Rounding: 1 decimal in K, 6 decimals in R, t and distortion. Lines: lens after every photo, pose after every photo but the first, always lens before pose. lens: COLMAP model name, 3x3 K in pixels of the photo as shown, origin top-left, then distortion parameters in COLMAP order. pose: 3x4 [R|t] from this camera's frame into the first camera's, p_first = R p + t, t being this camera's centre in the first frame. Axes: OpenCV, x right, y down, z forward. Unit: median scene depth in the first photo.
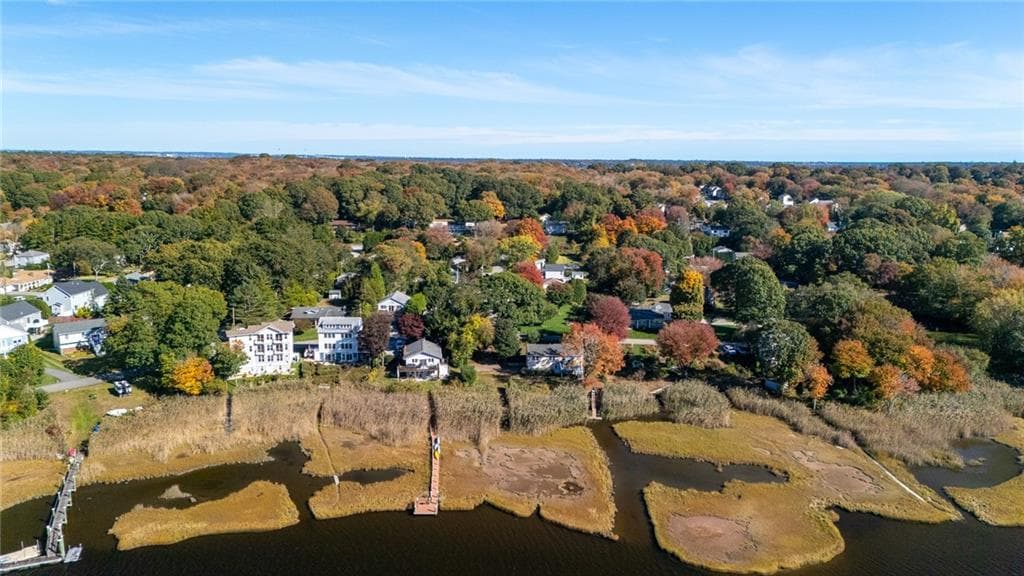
lens RADIAL K [[743.6, 0, 512.9], [0, 743.6, 288.6], [0, 0, 1]] dist [0.081265, -0.090479]
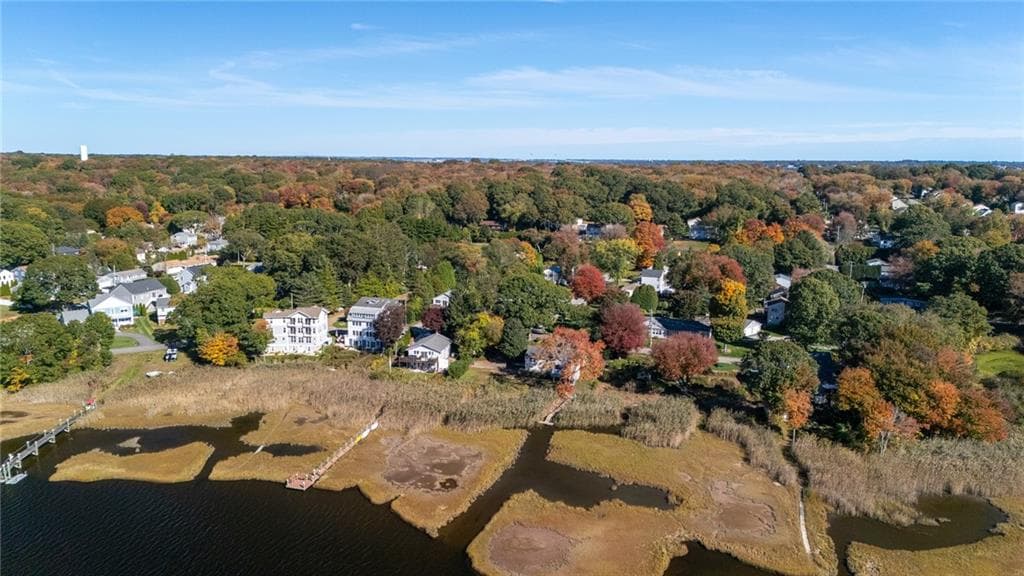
lens RADIAL K [[743.6, 0, 513.2], [0, 743.6, 293.9], [0, 0, 1]] dist [0.081265, -0.090479]
pose [[0.946391, 0.054518, -0.318389, 0.324478], [-0.053771, 0.998491, 0.011144, -0.004451], [0.318516, 0.006573, 0.947895, 0.048094]]
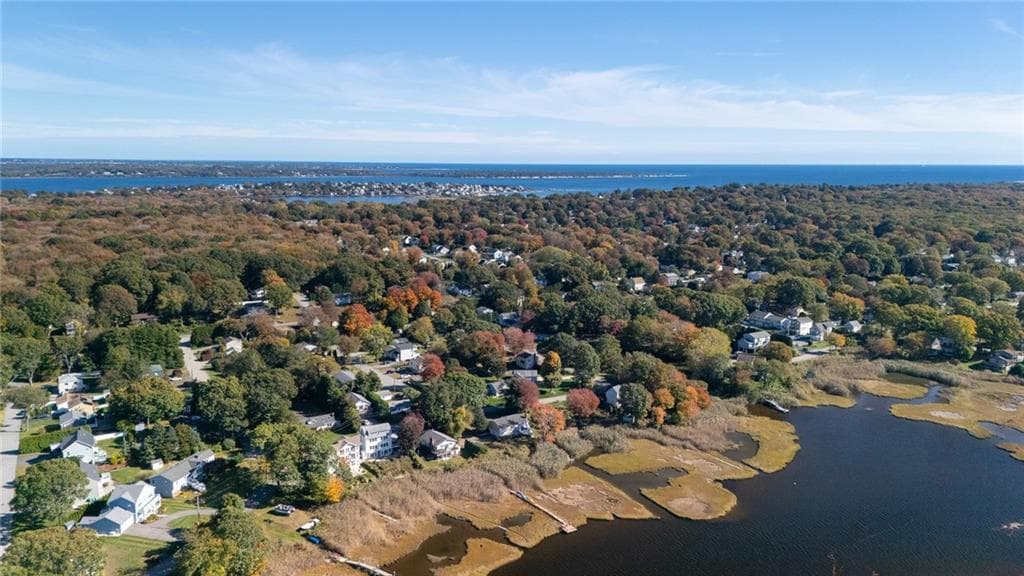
lens RADIAL K [[743.6, 0, 514.0], [0, 743.6, 289.6], [0, 0, 1]] dist [0.081265, -0.090479]
pose [[0.848880, -0.092127, 0.520496, -0.763279], [0.090024, 0.995506, 0.029383, -0.250225], [-0.520863, 0.021915, 0.853359, -0.377142]]
